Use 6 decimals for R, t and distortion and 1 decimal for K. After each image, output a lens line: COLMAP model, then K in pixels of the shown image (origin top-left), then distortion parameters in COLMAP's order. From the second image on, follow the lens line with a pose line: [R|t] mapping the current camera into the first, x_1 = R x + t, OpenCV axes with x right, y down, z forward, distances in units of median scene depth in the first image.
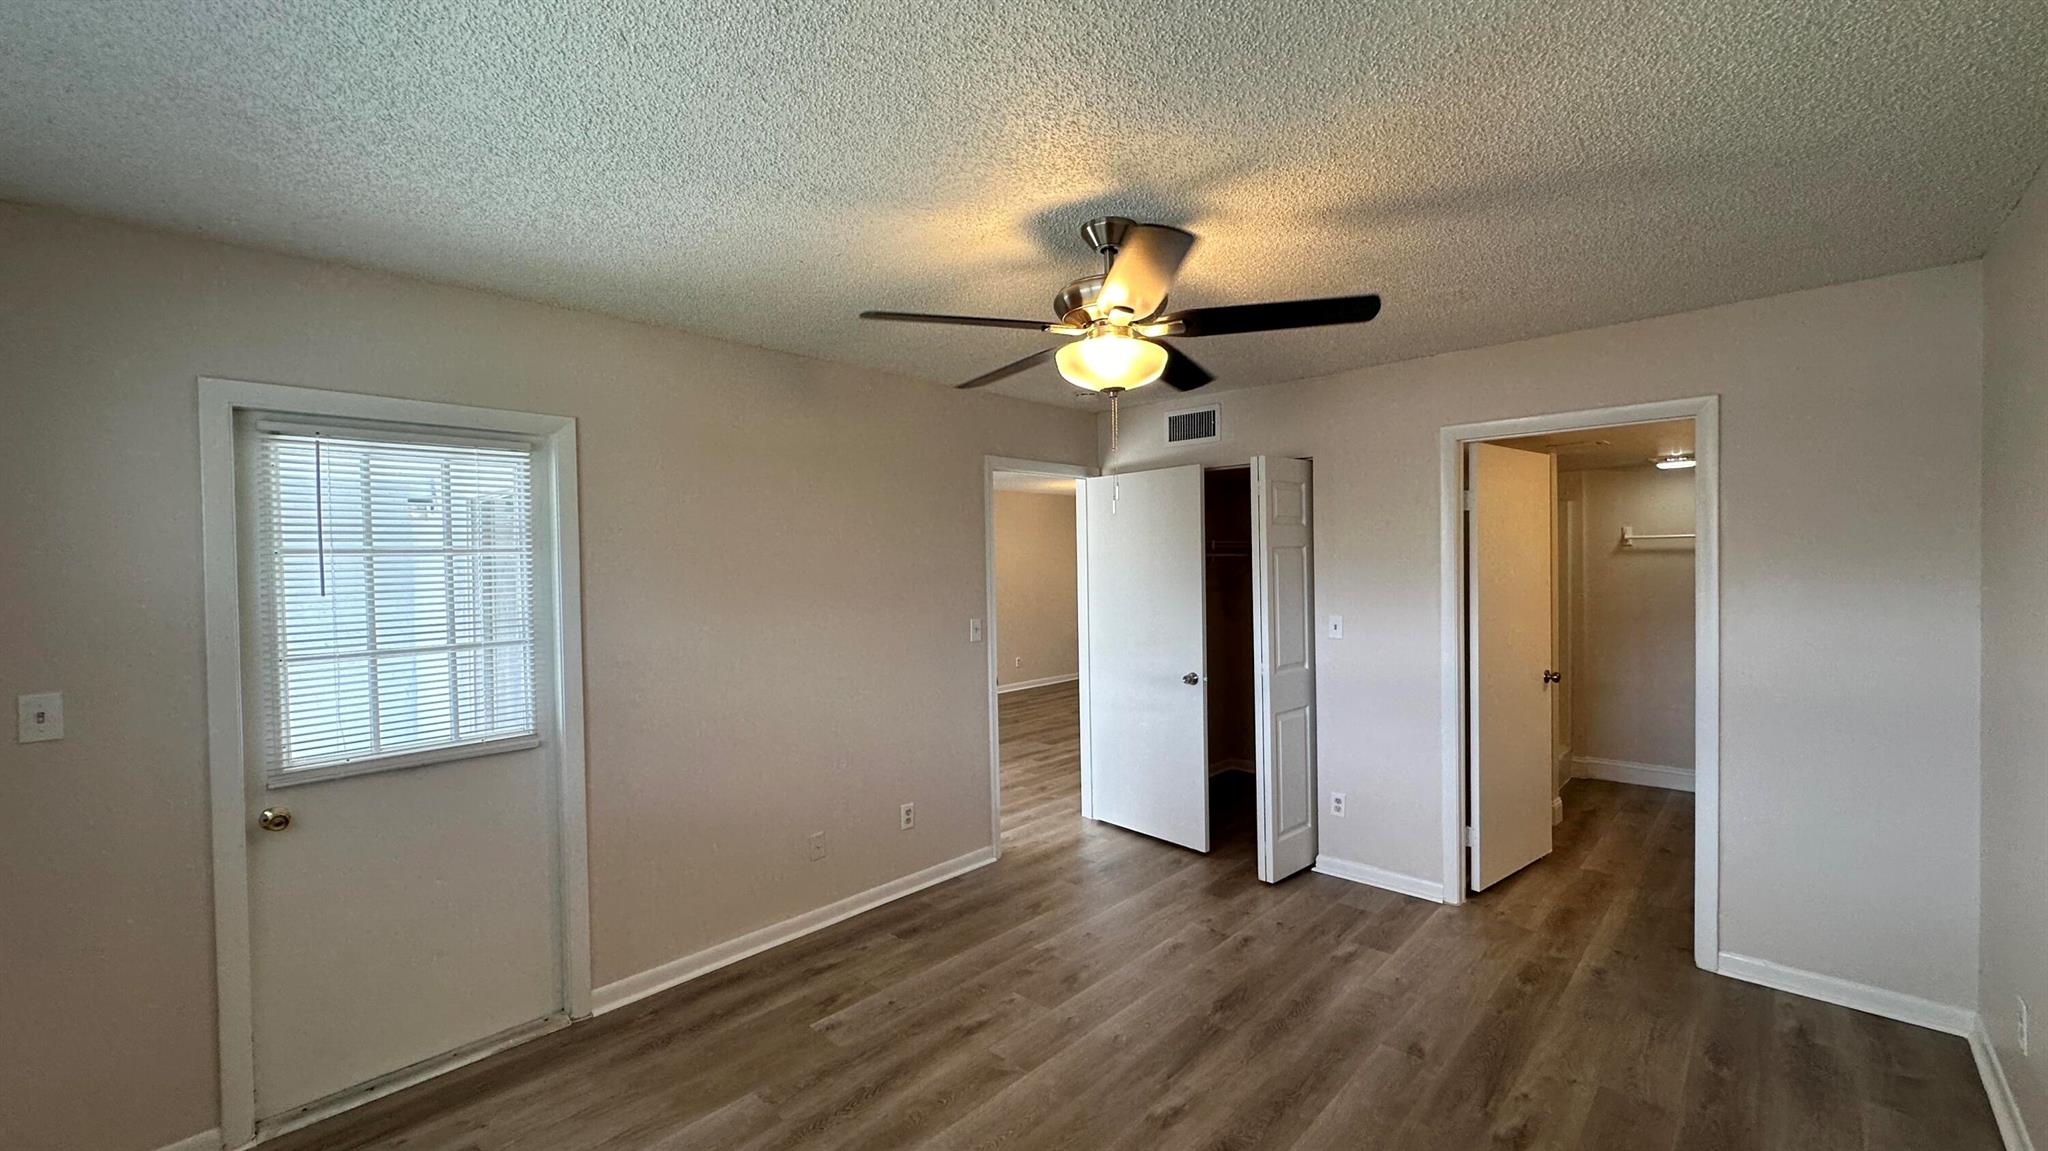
lens RADIAL K [[807.7, 0, 1023.6], [0, 807.7, 579.5], [0, 0, 1]] dist [0.001219, 0.000046]
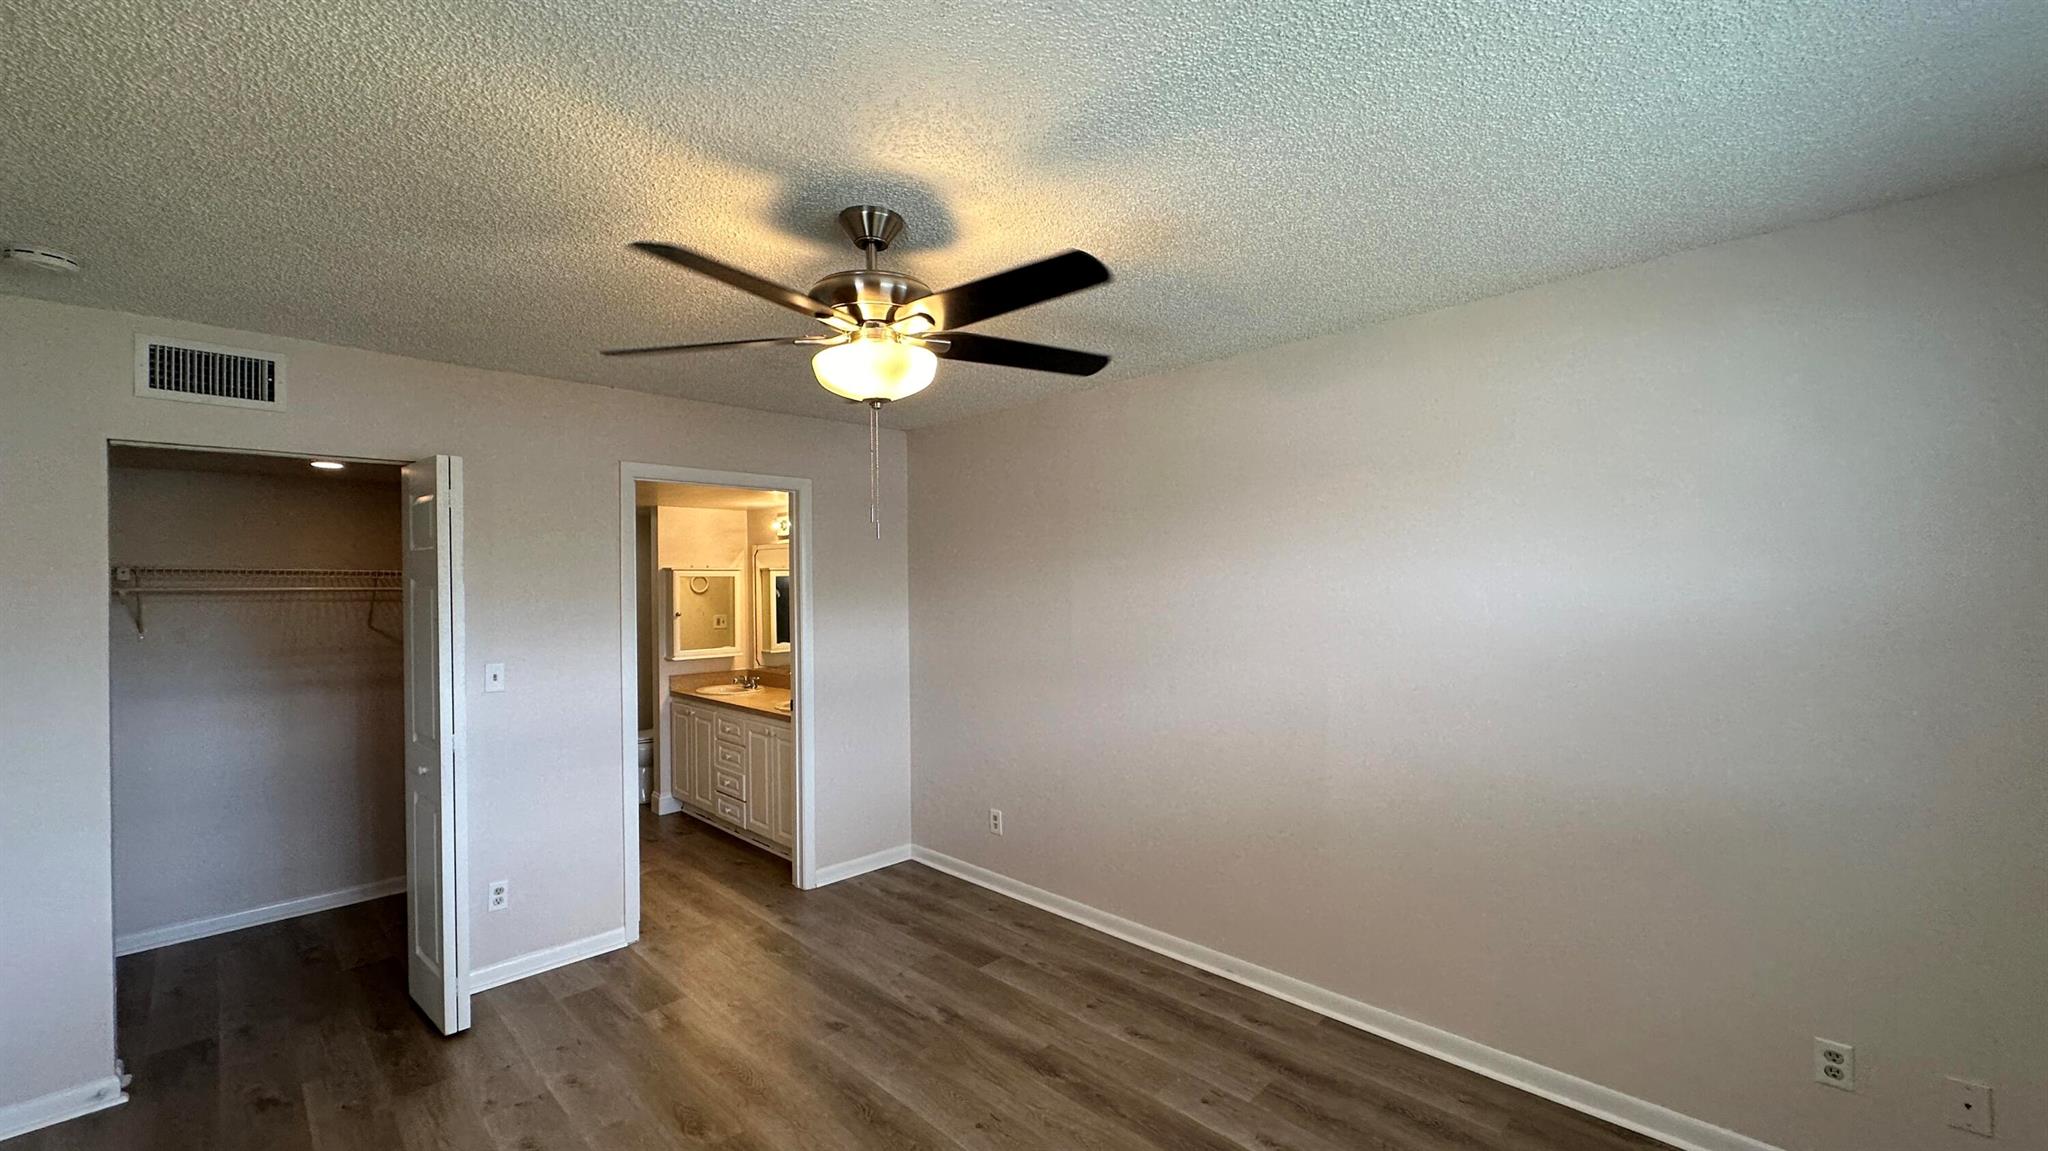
lens RADIAL K [[807.7, 0, 1019.0], [0, 807.7, 579.2], [0, 0, 1]] dist [0.001219, 0.000046]
pose [[0.029792, 0.021619, 0.999322, -0.418956], [0.028757, 0.999334, -0.022477, -0.007326], [-0.999142, 0.029407, 0.029150, 0.443937]]
